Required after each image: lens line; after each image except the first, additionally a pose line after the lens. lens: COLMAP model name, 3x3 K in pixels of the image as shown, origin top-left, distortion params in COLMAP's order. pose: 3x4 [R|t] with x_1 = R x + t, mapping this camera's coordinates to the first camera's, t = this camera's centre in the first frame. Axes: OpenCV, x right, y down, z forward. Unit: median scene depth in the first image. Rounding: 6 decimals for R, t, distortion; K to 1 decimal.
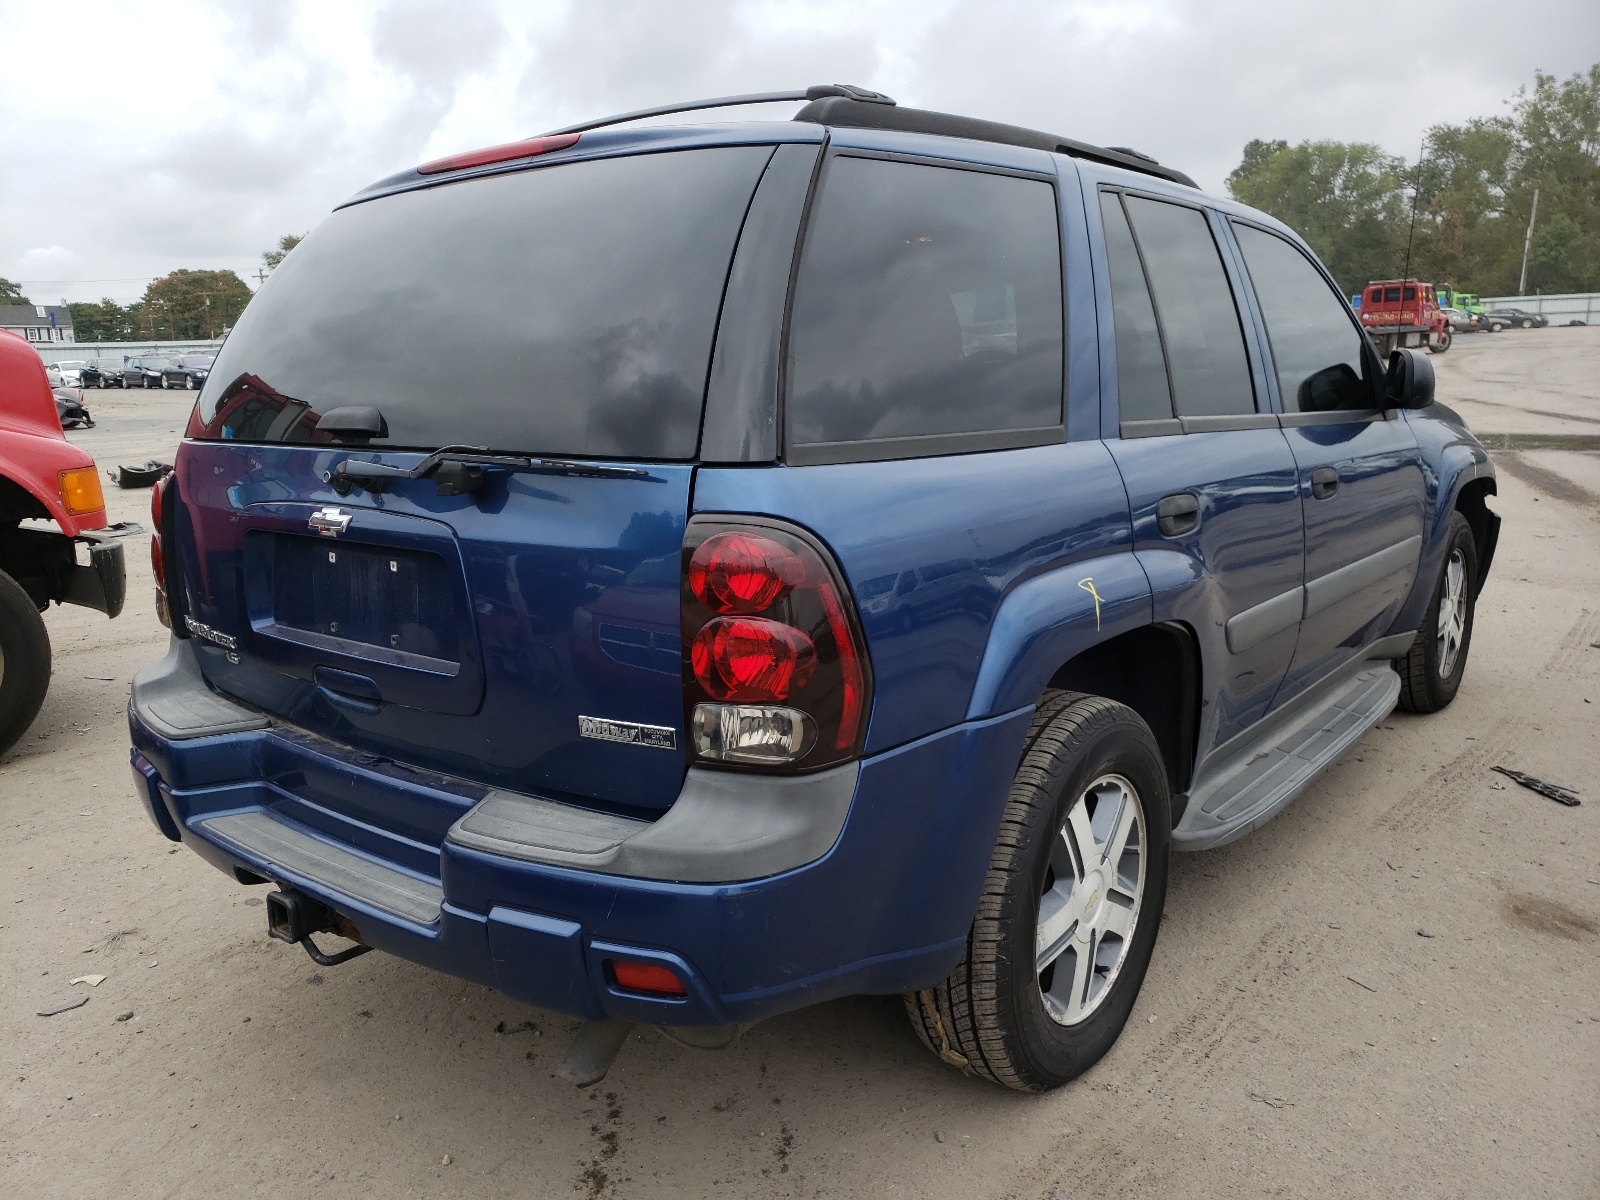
lens RADIAL K [[1262.7, 0, 795.5], [0, 1262.7, 606.3], [0, 0, 1]] dist [0.000863, 0.015533]
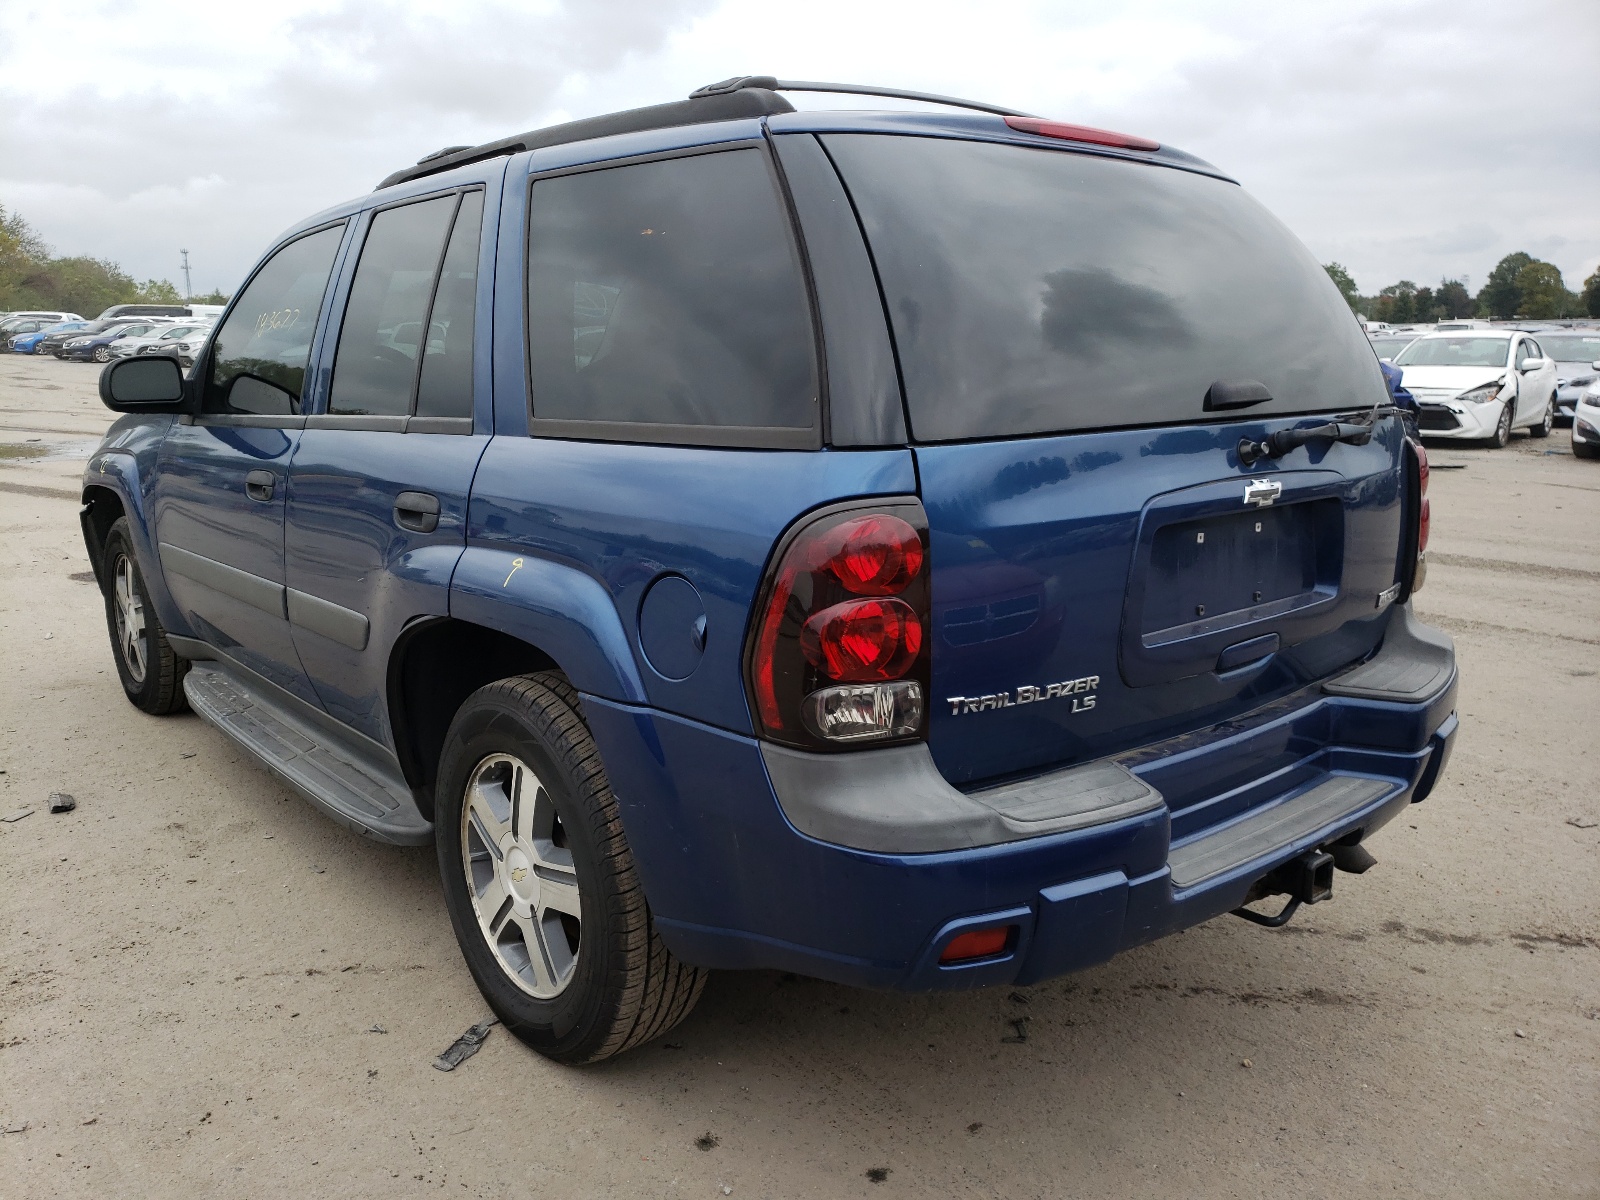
lens RADIAL K [[1211.1, 0, 798.6], [0, 1211.1, 599.8], [0, 0, 1]] dist [0.016618, 0.005811]
pose [[0.213338, -0.185079, 0.959288, -1.323647], [0.196724, 0.969919, 0.143380, -0.185479], [-0.956967, 0.158126, 0.243330, 1.070655]]
